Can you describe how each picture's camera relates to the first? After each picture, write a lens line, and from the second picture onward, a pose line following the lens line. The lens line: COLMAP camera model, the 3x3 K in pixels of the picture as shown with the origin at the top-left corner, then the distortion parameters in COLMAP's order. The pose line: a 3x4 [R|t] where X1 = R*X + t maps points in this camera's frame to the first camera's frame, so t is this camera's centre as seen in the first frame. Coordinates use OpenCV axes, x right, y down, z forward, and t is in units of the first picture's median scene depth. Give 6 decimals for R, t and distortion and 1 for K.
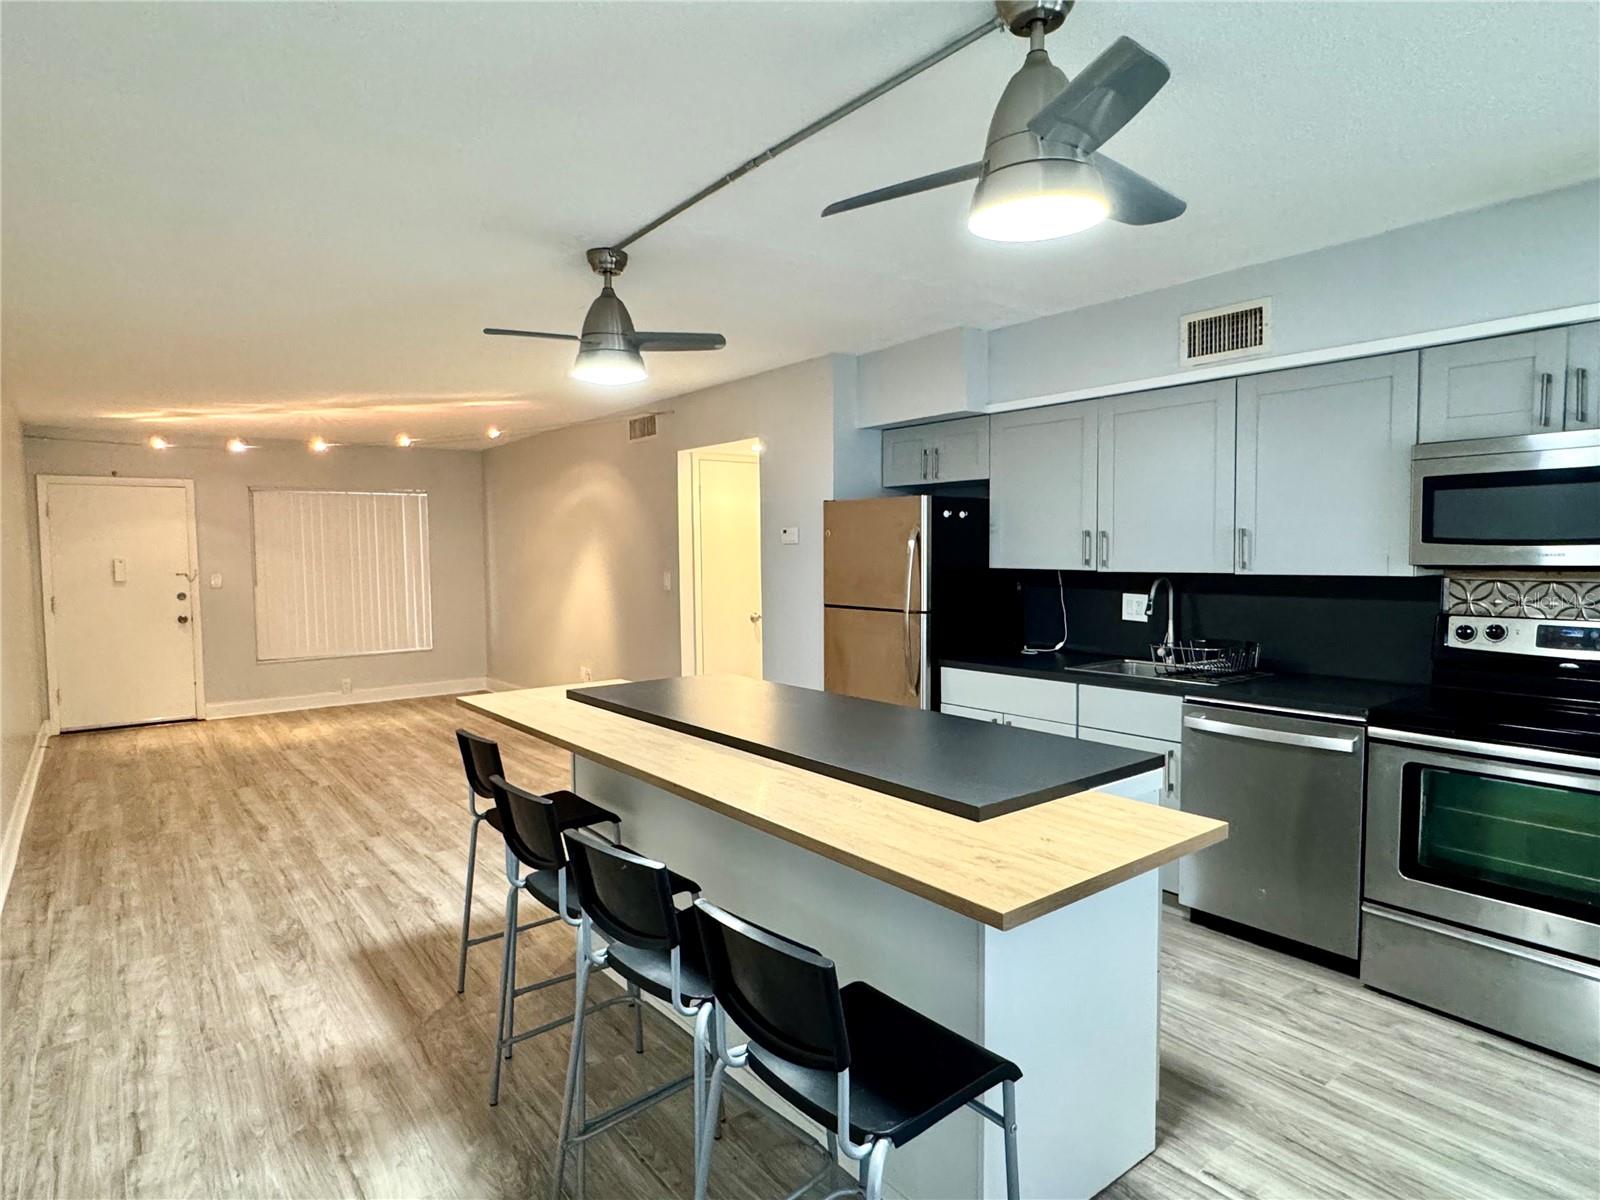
lens RADIAL K [[889.3, 0, 800.0], [0, 889.3, 600.0], [0, 0, 1]] dist [-0.005495, 0.000179]
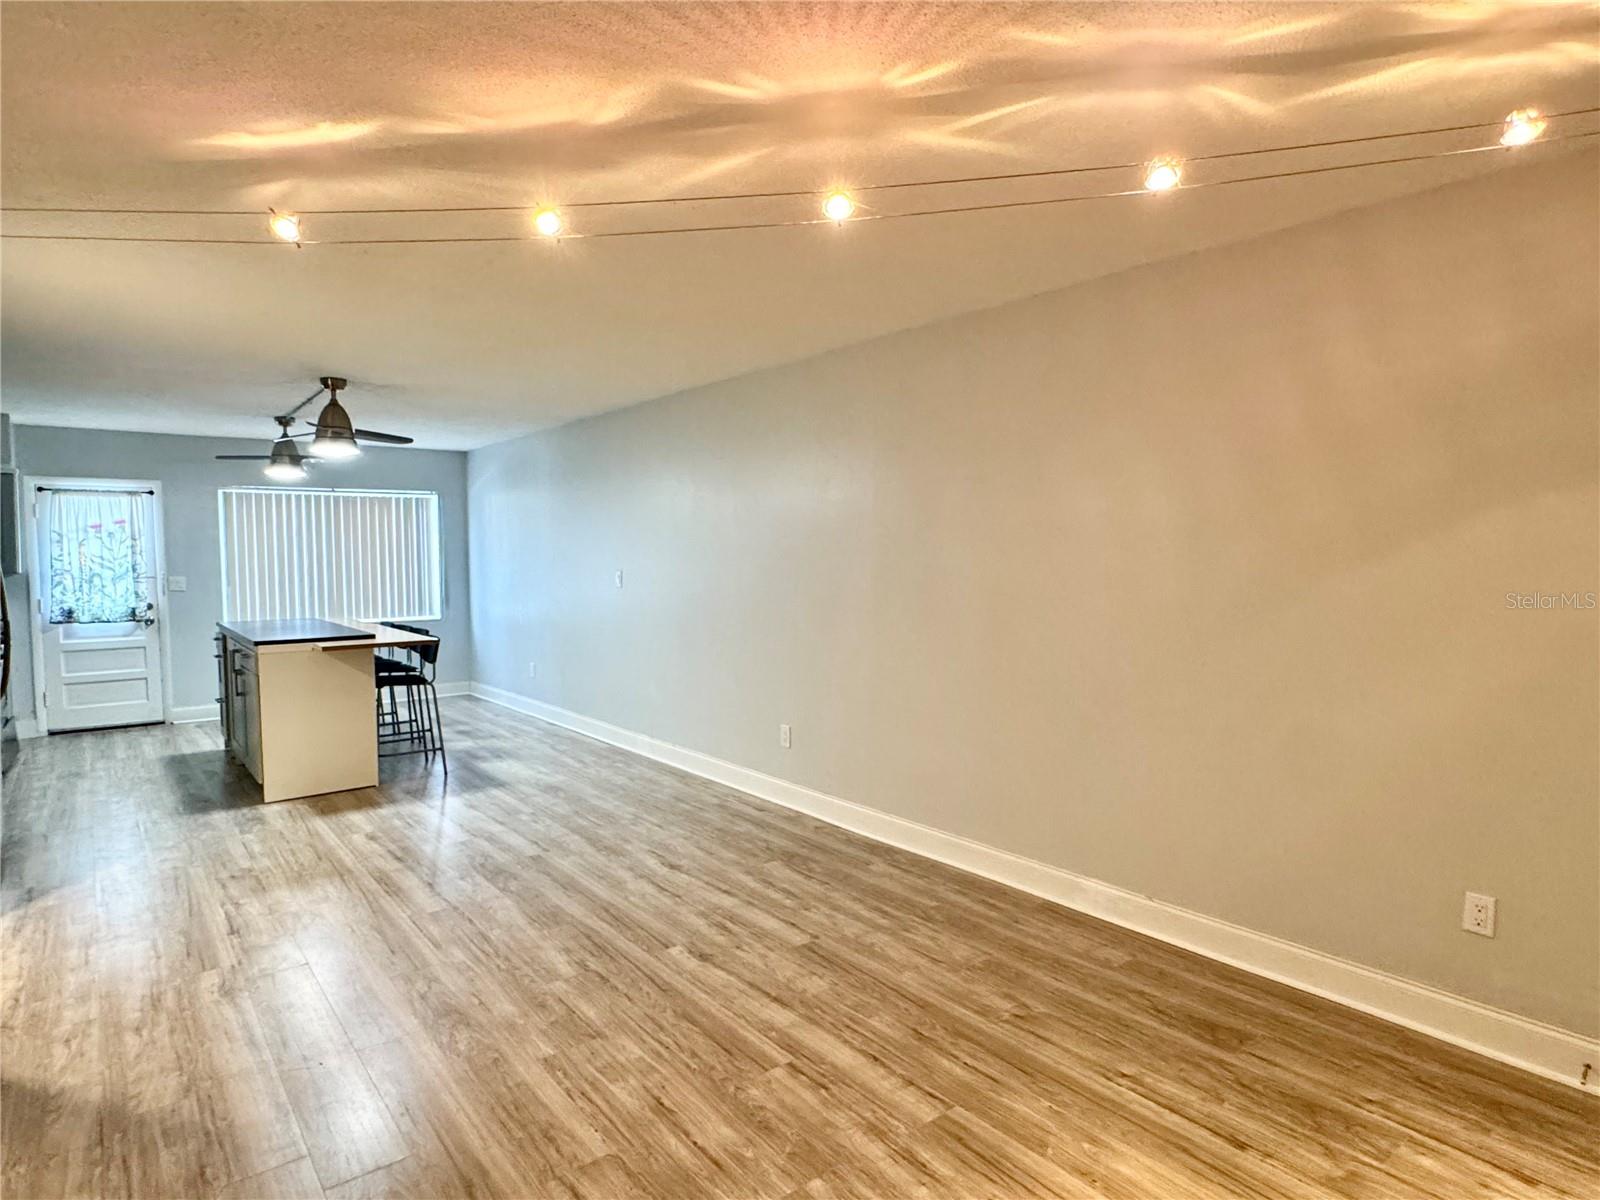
lens RADIAL K [[897.7, 0, 800.0], [0, 897.7, 600.0], [0, 0, 1]] dist [0.000822, -0.000003]
pose [[-0.999833, 0.017434, -0.005486, -0.540061], [0.016697, 0.993368, 0.113757, -0.075175], [0.007433, 0.113646, -0.993493, 1.364100]]
